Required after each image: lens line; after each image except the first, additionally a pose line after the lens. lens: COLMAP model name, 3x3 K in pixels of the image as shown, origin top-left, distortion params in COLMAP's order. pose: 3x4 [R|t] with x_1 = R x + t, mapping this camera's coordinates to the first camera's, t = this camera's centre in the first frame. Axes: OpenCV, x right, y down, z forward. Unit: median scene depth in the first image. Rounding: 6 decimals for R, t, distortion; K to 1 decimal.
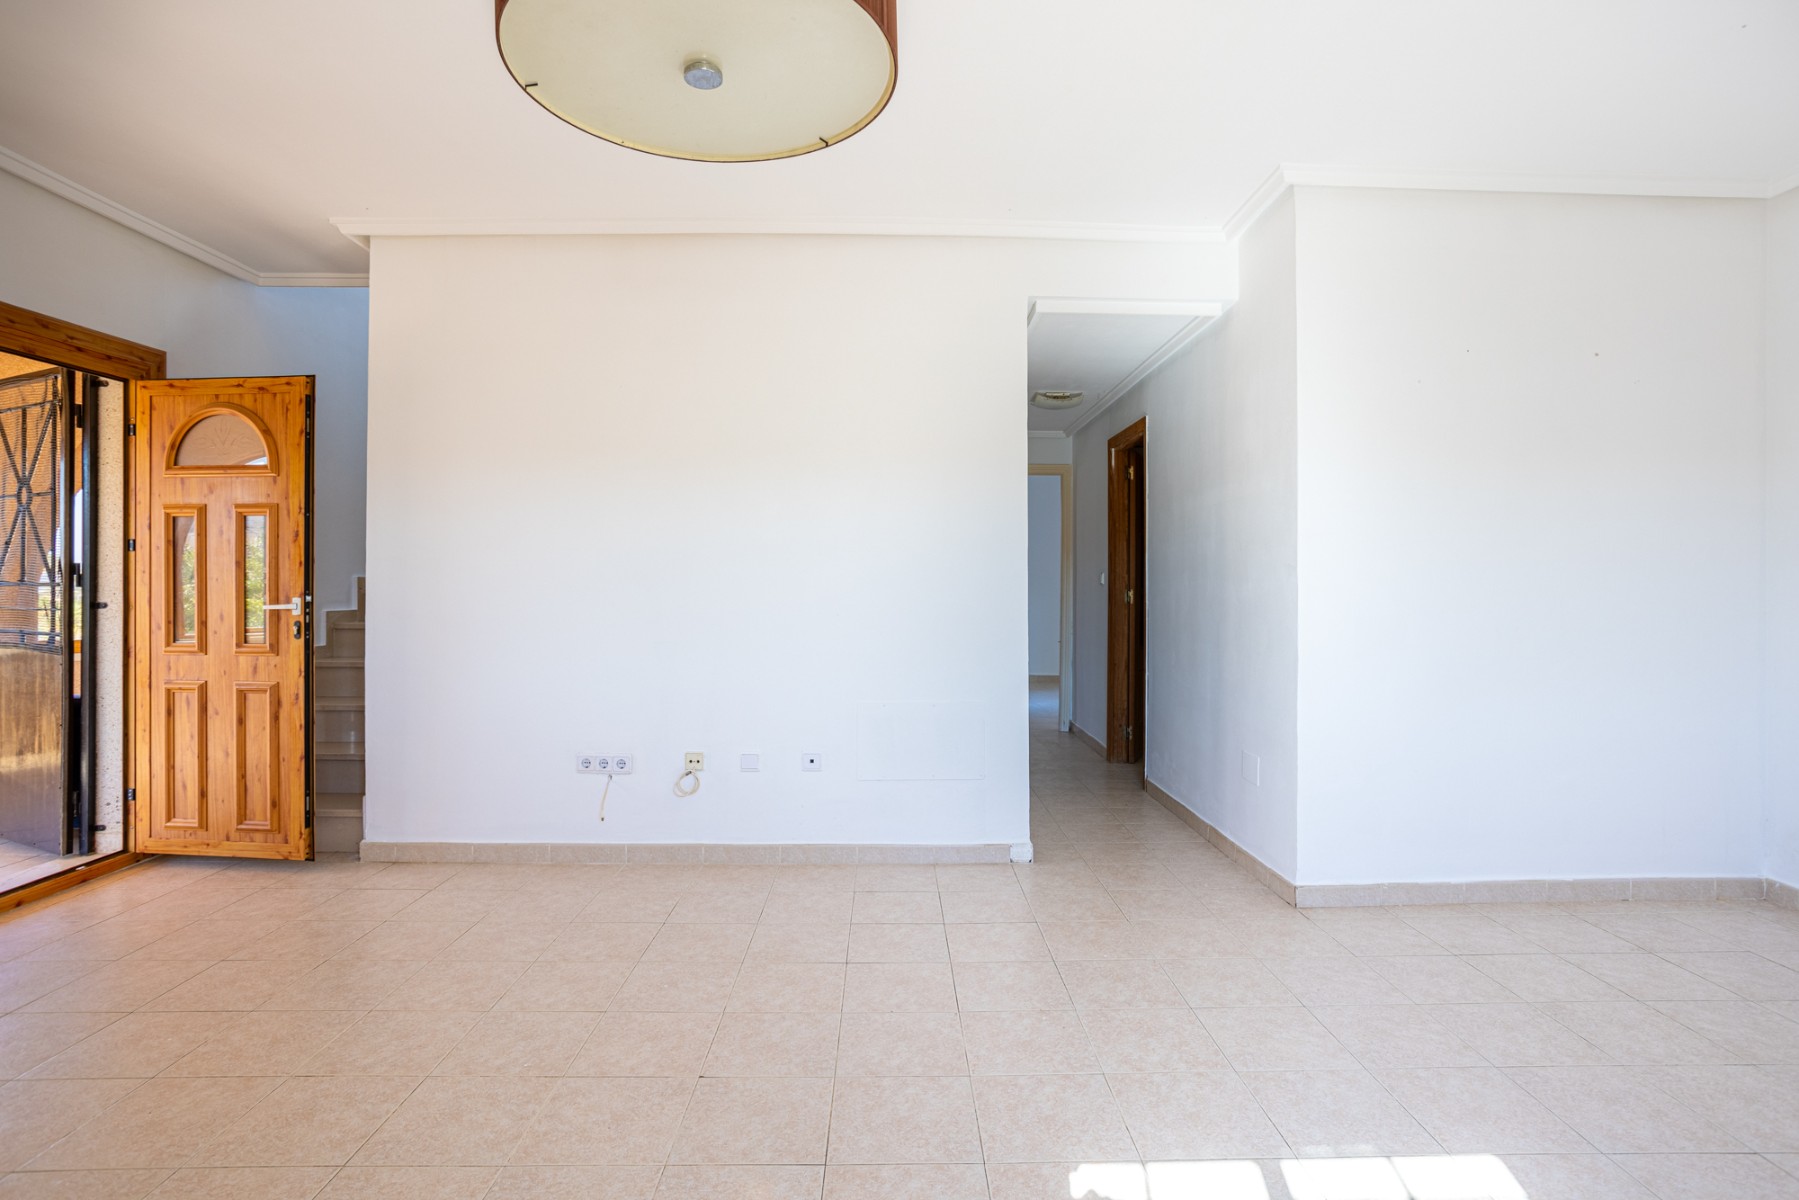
lens RADIAL K [[892.2, 0, 901.4], [0, 892.2, 579.6], [0, 0, 1]] dist [-0.042940, 0.028548]
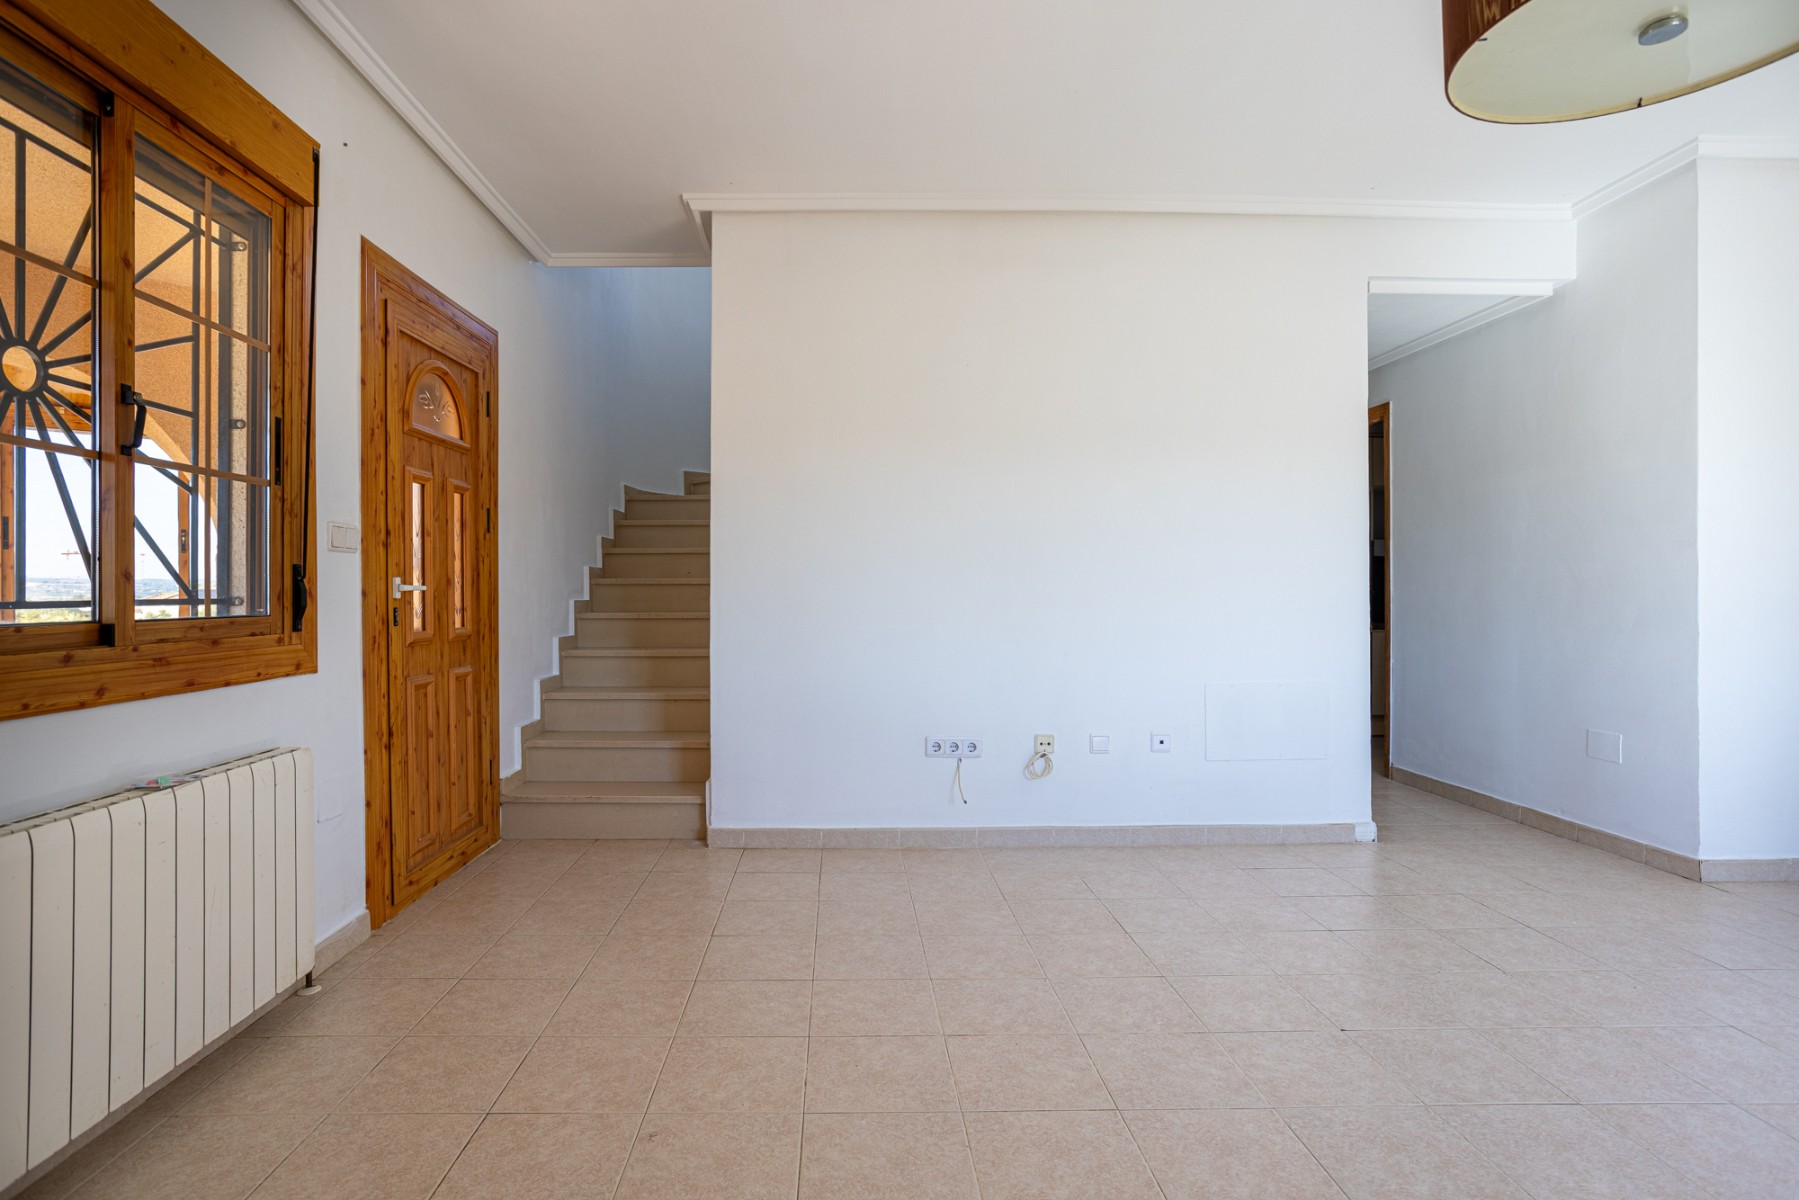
lens RADIAL K [[919.0, 0, 856.1], [0, 919.0, 593.5], [0, 0, 1]] dist [-0.043958, 0.028782]
pose [[0.999989, -0.004684, -0.000455, -0.509560], [0.004688, 0.999960, 0.007661, 0.031793], [0.000419, -0.007663, 0.999971, -0.027045]]
